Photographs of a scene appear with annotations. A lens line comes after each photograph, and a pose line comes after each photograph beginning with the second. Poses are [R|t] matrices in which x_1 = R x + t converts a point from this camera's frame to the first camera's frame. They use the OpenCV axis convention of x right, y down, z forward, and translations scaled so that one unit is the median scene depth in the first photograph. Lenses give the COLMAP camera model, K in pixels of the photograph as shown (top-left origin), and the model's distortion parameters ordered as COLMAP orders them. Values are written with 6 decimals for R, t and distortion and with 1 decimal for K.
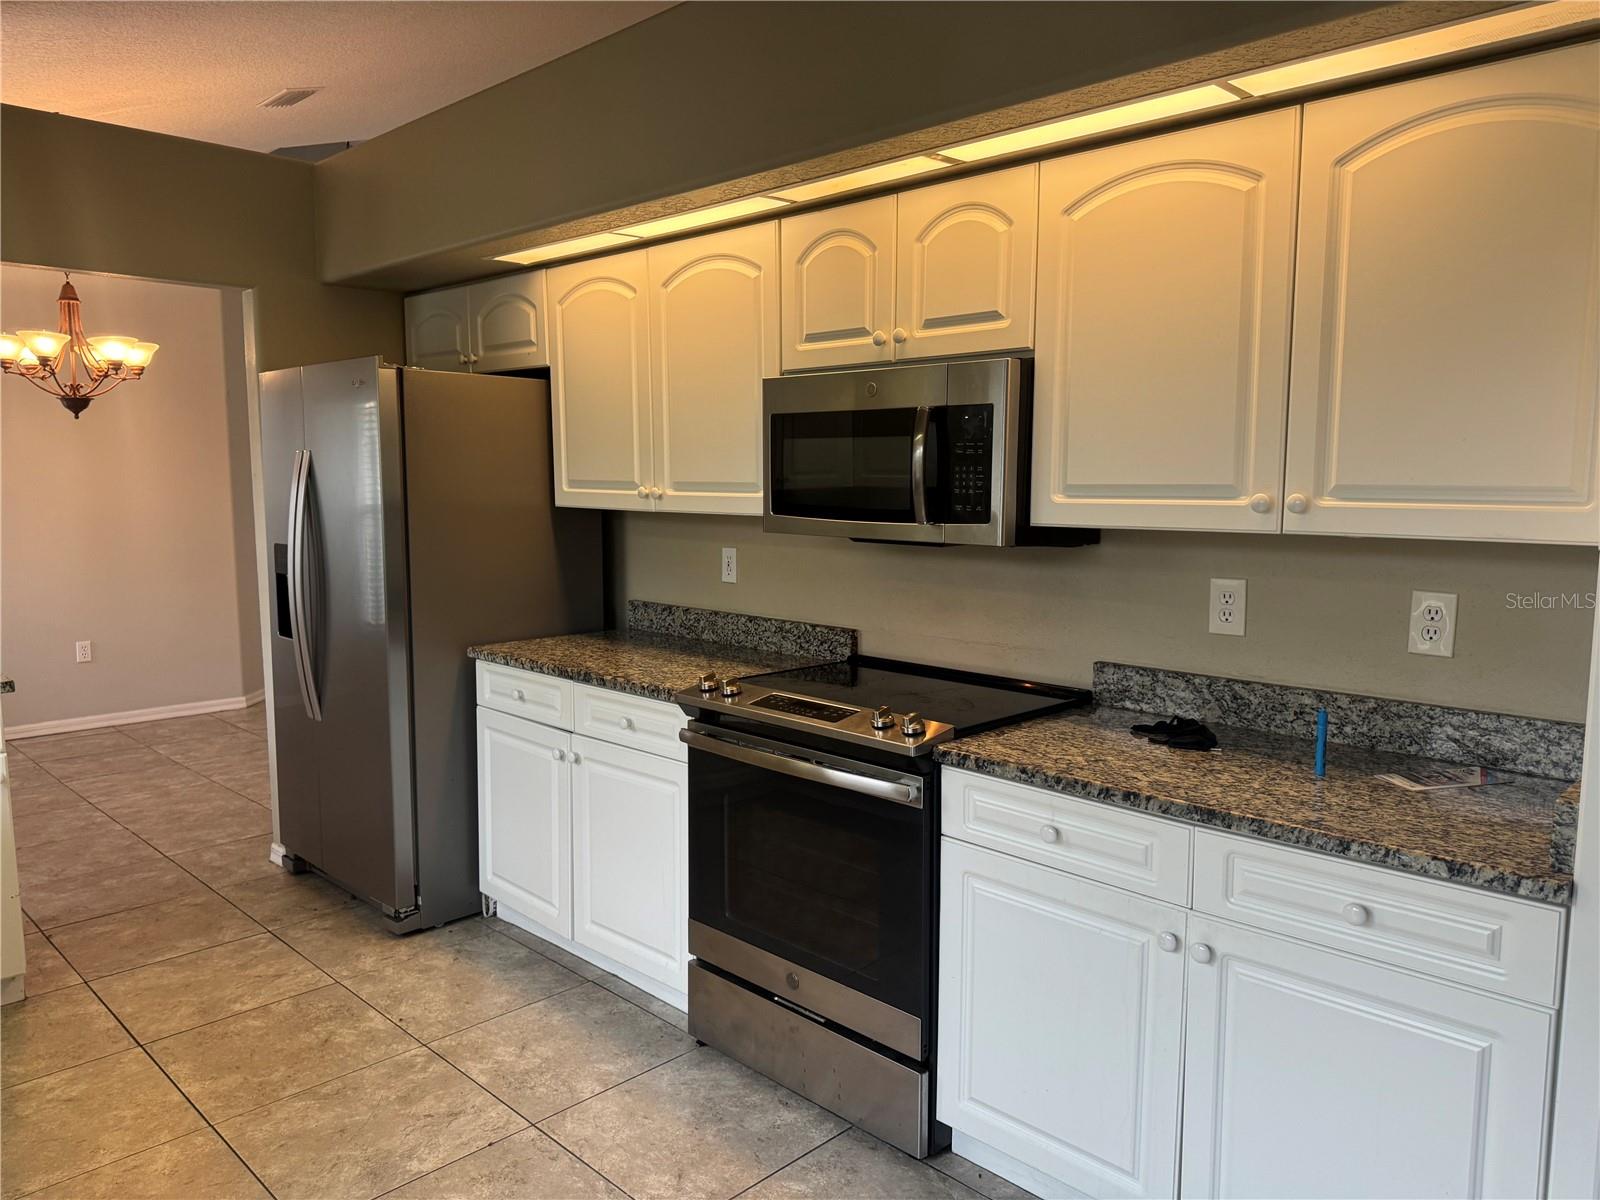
lens RADIAL K [[1129.4, 0, 802.9], [0, 1129.4, 601.9], [0, 0, 1]] dist [0.094530, -0.124650]
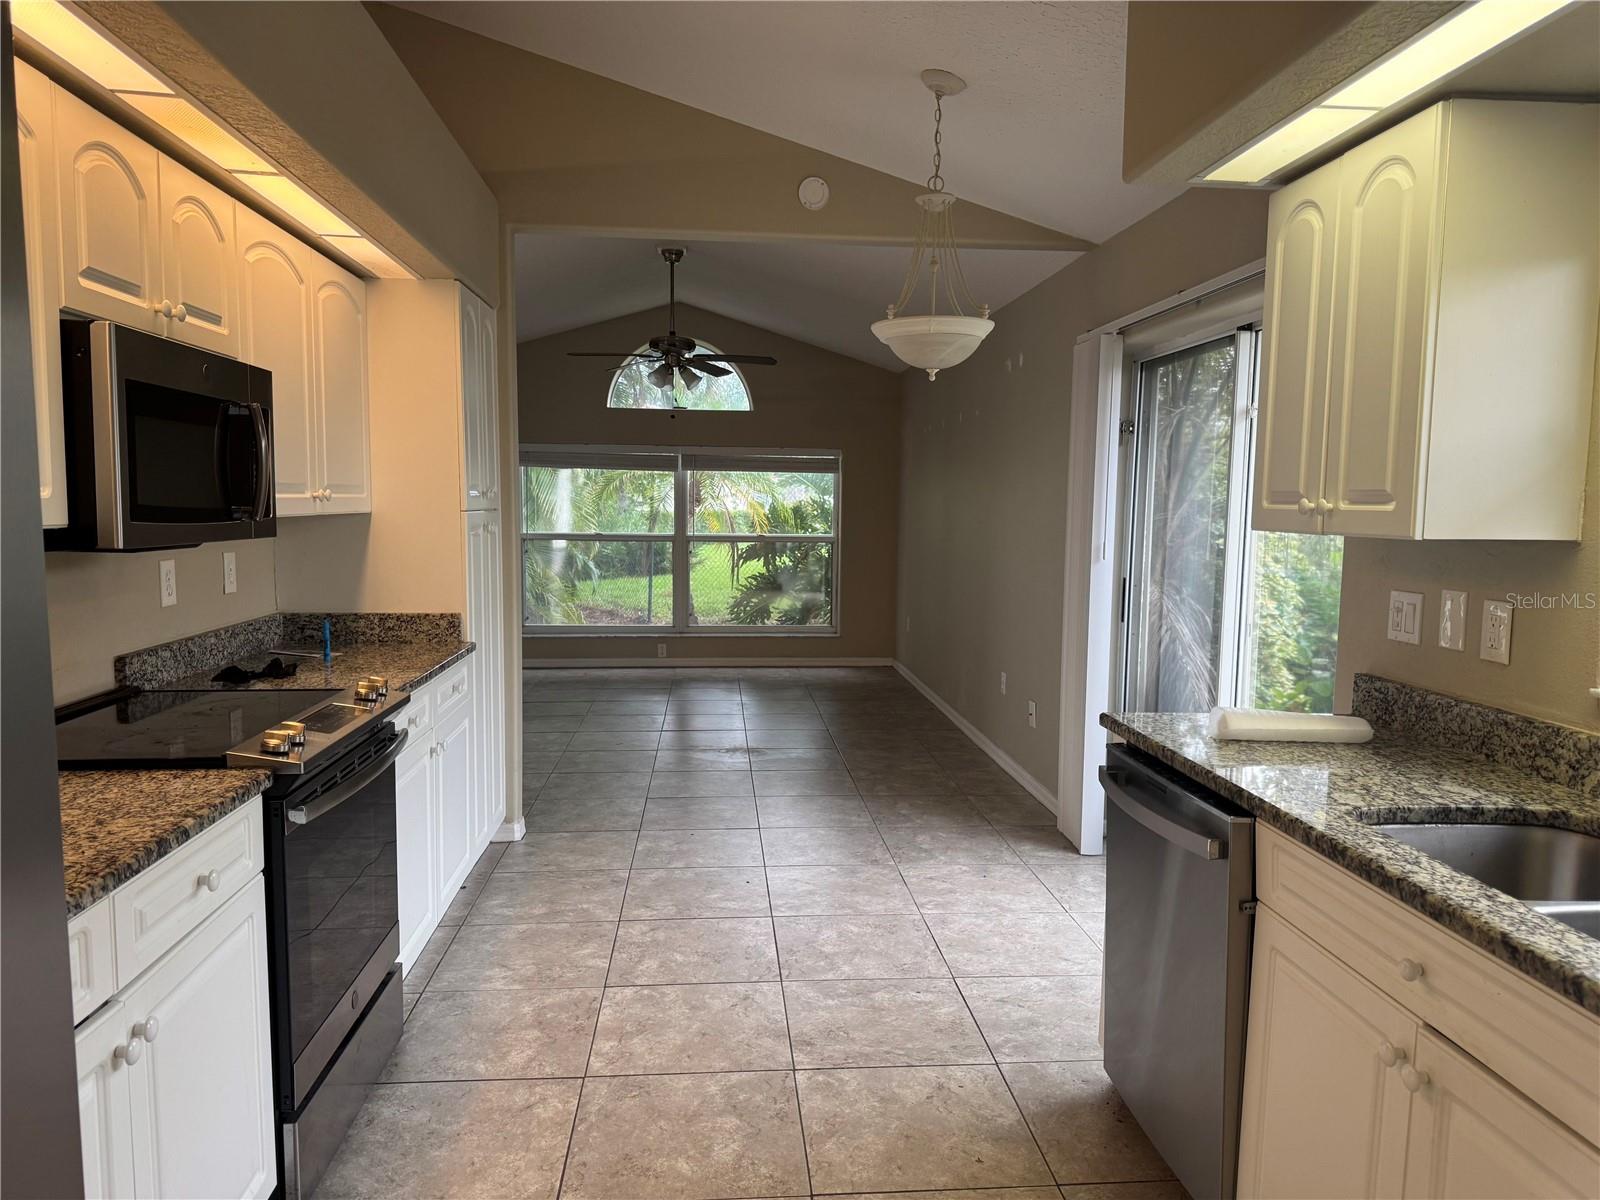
lens RADIAL K [[1129.4, 0, 802.9], [0, 1129.4, 601.9], [0, 0, 1]] dist [0.094530, -0.124650]
pose [[-0.757735, -0.066763, 0.649138, -0.879612], [0.063262, 0.982552, 0.174899, -0.138003], [-0.649489, 0.173593, -0.740290, 1.382414]]
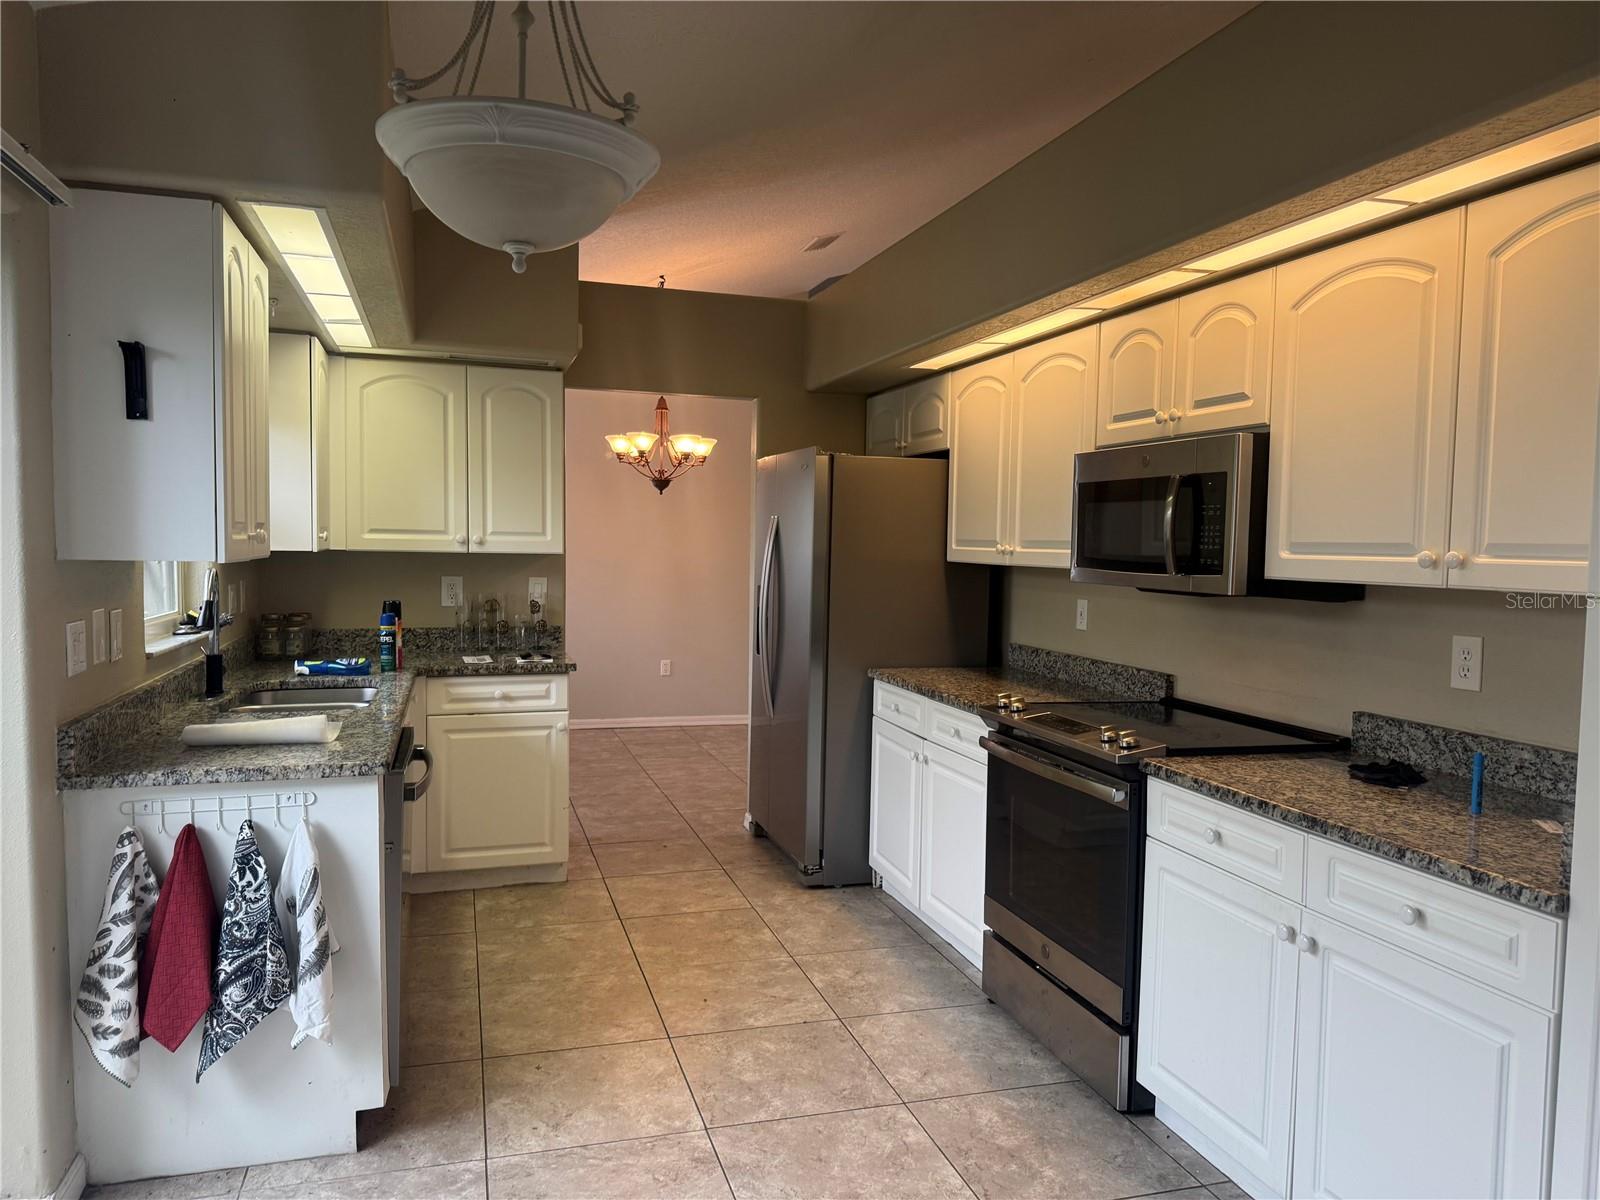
lens RADIAL K [[1115.5, 0, 800.0], [0, 1115.5, 611.5], [0, 0, 1]] dist [0.044586, -0.048966]
pose [[0.879722, 0.045978, -0.473260, 0.302356], [-0.072519, 0.996644, -0.037977, 0.038328], [0.469926, 0.067729, 0.880104, -0.184531]]
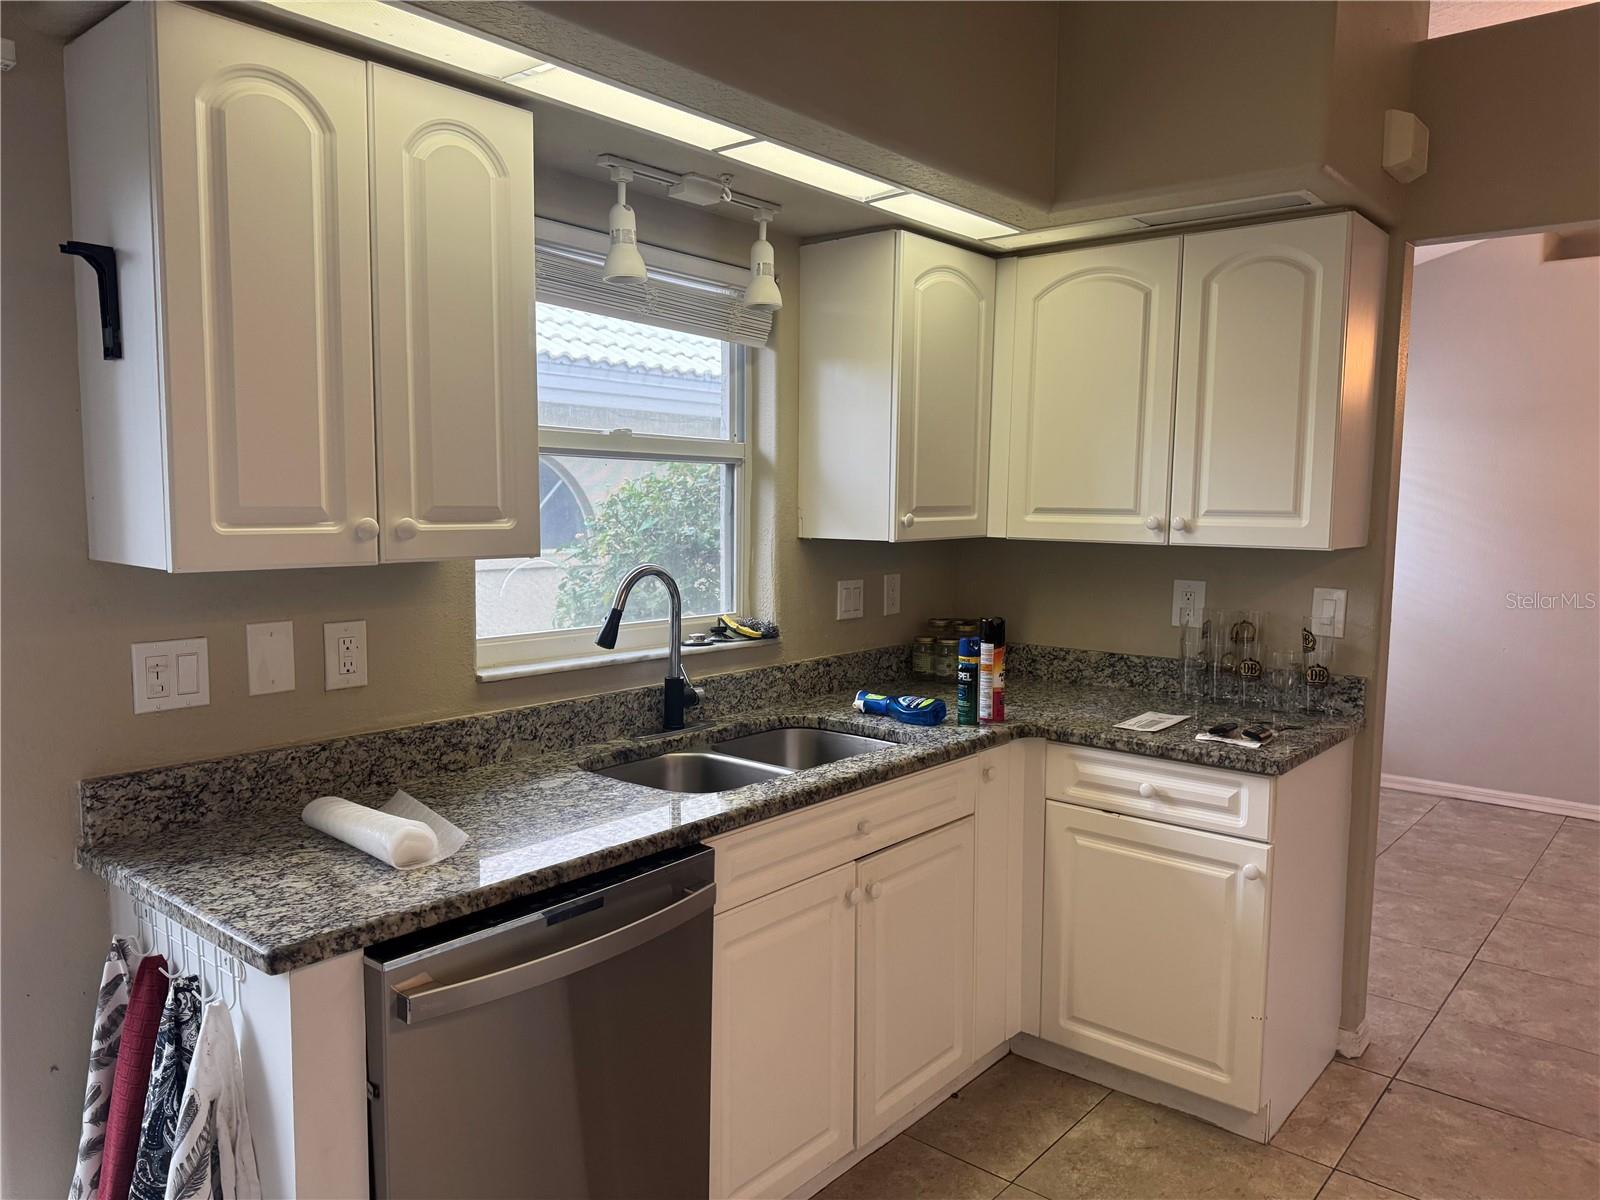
lens RADIAL K [[1115.5, 0, 800.0], [0, 1115.5, 611.5], [0, 0, 1]] dist [0.044586, -0.048966]
pose [[0.072664, 0.106599, -0.991643, 0.064313], [-0.124621, 0.987450, 0.097017, -0.077559], [0.989540, 0.116530, 0.085036, 0.658653]]
